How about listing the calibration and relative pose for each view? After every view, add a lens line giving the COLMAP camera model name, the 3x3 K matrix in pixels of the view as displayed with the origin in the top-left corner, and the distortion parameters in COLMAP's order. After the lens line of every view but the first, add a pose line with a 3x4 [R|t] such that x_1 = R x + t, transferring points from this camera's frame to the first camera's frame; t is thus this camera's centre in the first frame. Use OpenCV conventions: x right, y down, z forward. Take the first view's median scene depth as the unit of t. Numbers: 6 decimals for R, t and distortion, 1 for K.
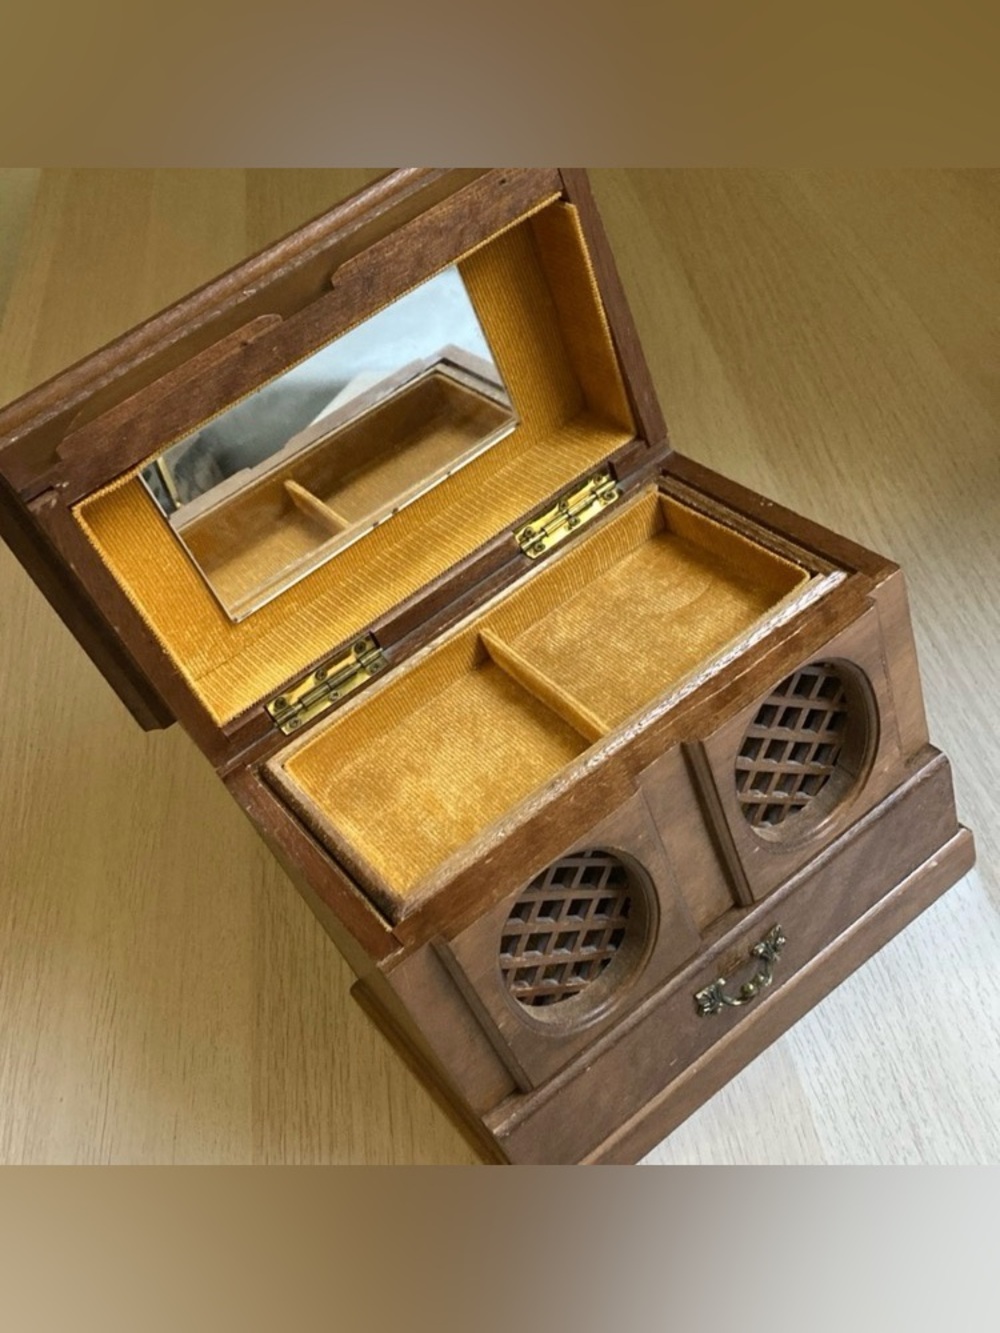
lens RADIAL K [[1390.5, 0, 502.6], [0, 1390.5, 716.6], [0, 0, 1]] dist [0.212151, -0.877035]
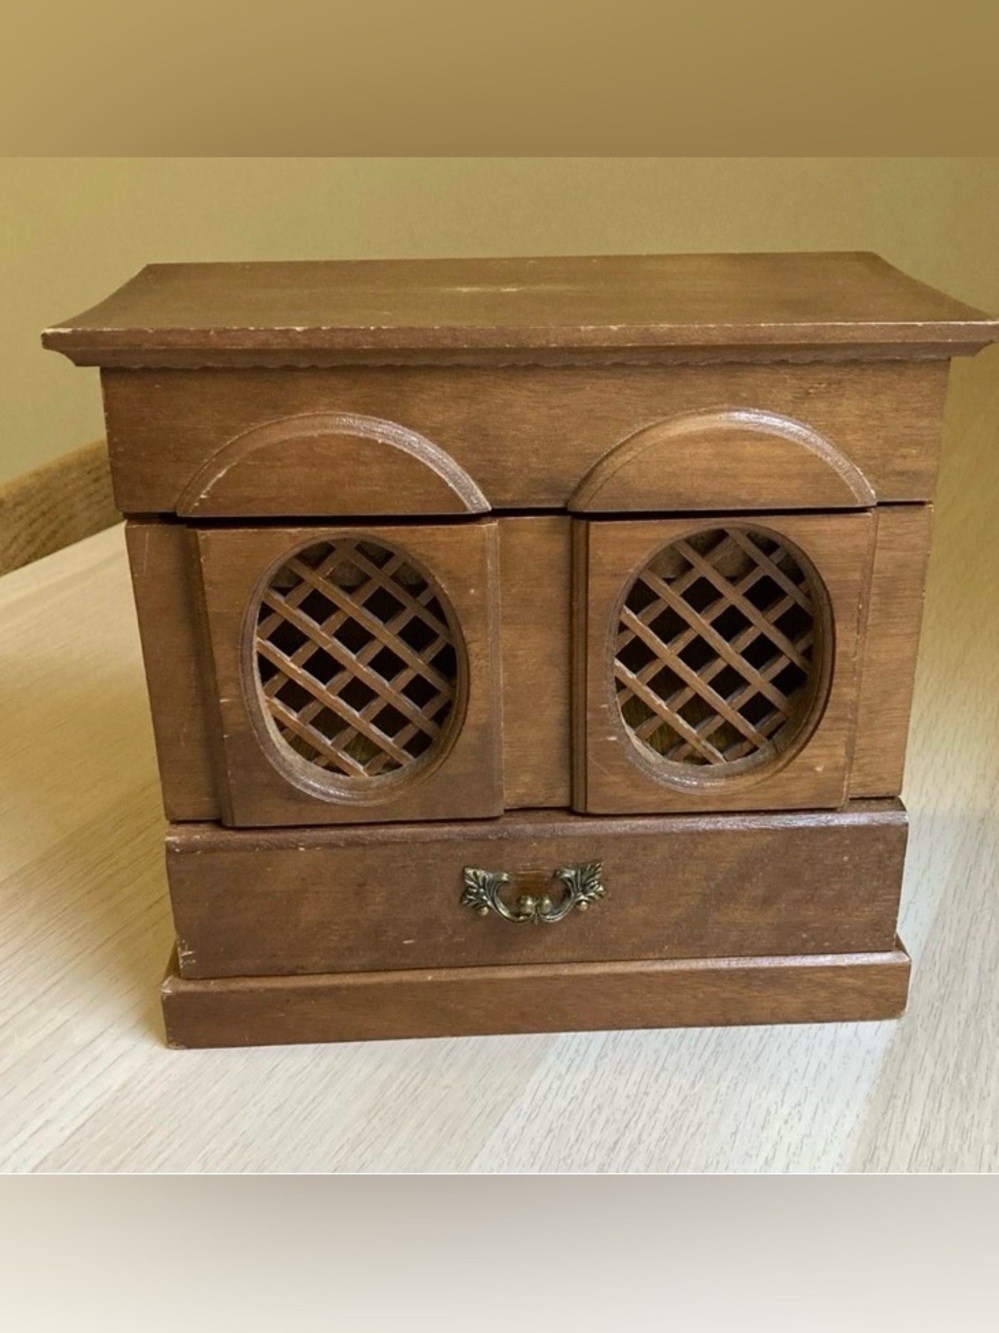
lens RADIAL K [[1390.5, 0, 502.1], [0, 1390.5, 716.6], [0, 0, 1]] dist [0.212151, -0.877035]
pose [[0.806339, 0.489640, -0.331767, 0.370853], [-0.556123, 0.818626, -0.143450, 0.223712], [0.201355, 0.300173, 0.932391, 0.206102]]
